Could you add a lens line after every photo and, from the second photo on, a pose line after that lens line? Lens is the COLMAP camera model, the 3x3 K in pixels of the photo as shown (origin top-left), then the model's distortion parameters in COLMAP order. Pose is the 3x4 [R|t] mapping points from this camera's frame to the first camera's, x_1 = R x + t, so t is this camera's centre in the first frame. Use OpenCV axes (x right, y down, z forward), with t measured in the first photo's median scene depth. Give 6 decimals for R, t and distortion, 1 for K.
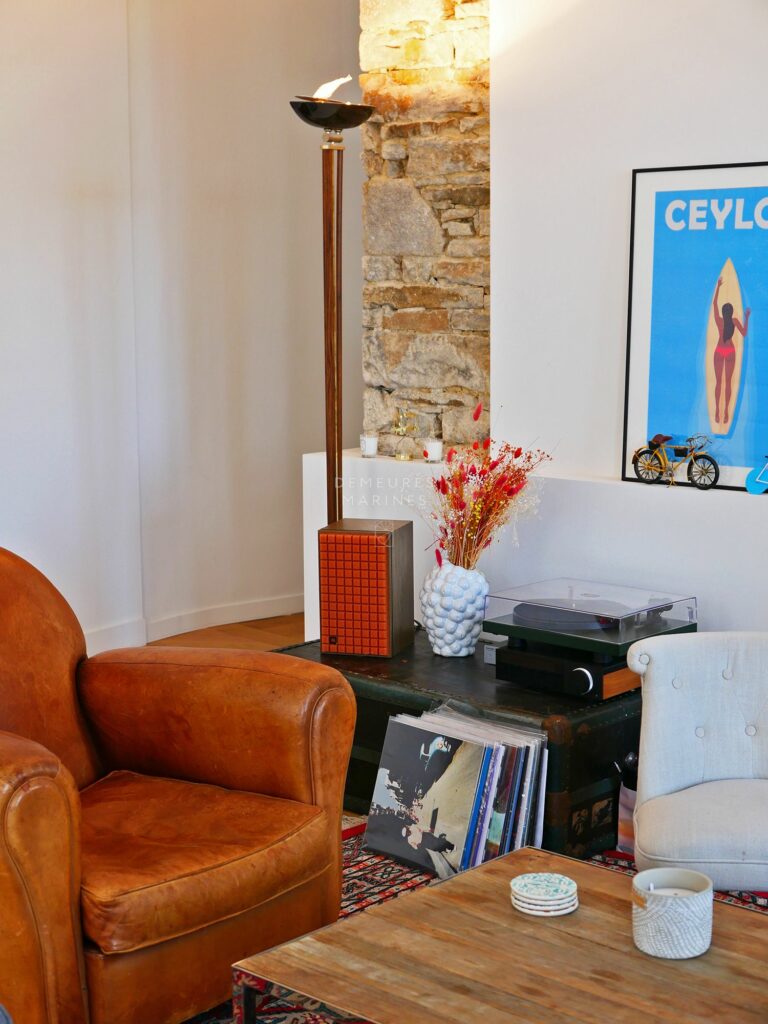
lens RADIAL K [[1755.3, 0, 384.0], [0, 1755.3, 512.0], [0, 0, 1]] dist [-0.012395, -0.032705]
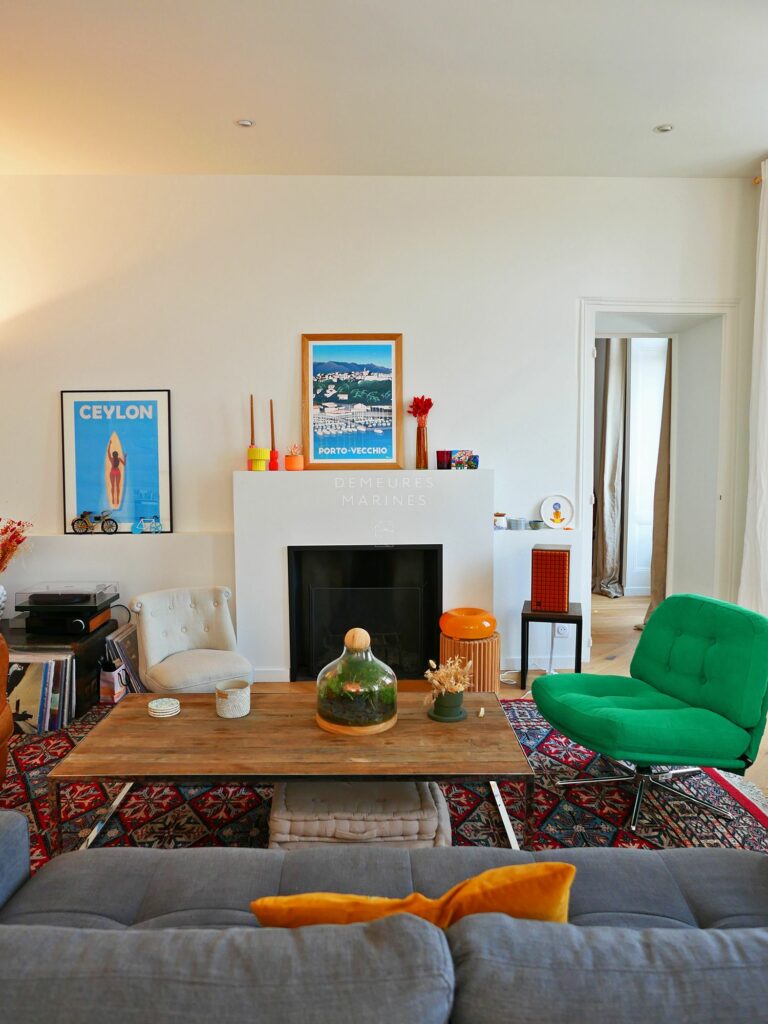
lens RADIAL K [[739.0, 0, 384.0], [0, 739.0, 512.0], [0, 0, 1]] dist [-0.038104, 0.000573]
pose [[0.702657, -0.048337, 0.709885, -0.235727], [0.097013, 0.994881, -0.028283, 0.019020], [-0.704884, 0.088741, 0.703750, 0.096712]]
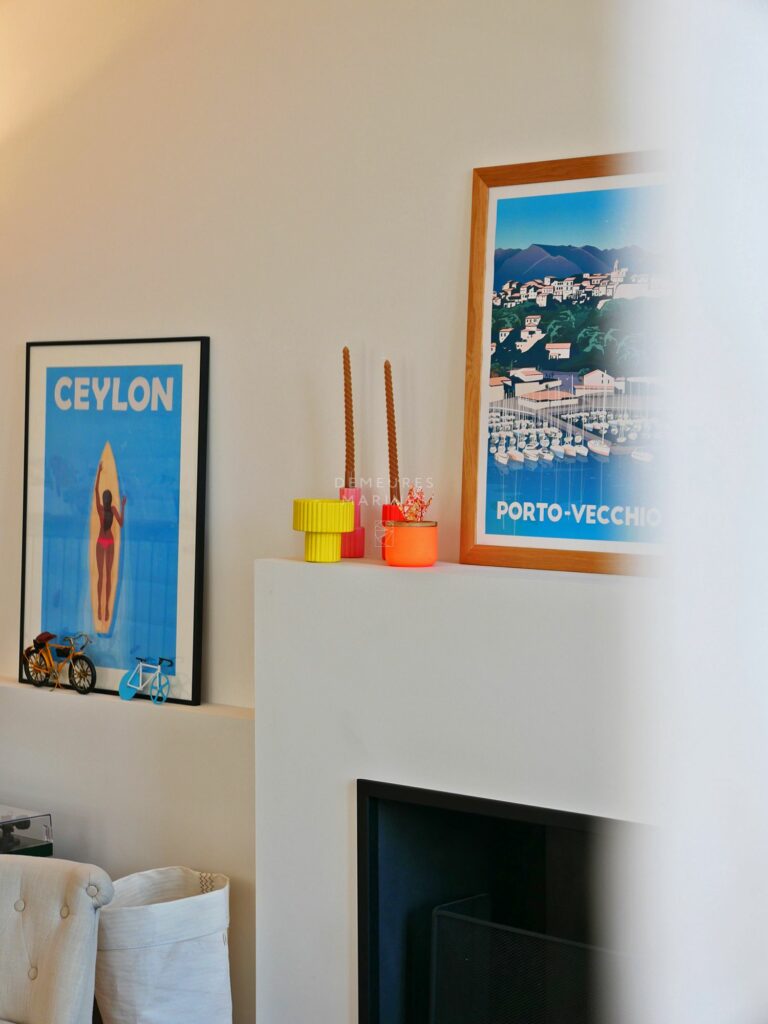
lens RADIAL K [[2203.8, 0, 384.0], [0, 2203.8, 512.0], [0, 0, 1]] dist [0.089327, -0.235237]
pose [[0.999988, -0.000573, -0.004769, 0.345559], [0.000222, 0.997310, -0.073297, -0.022784], [0.004799, 0.073296, 0.997299, -0.150813]]
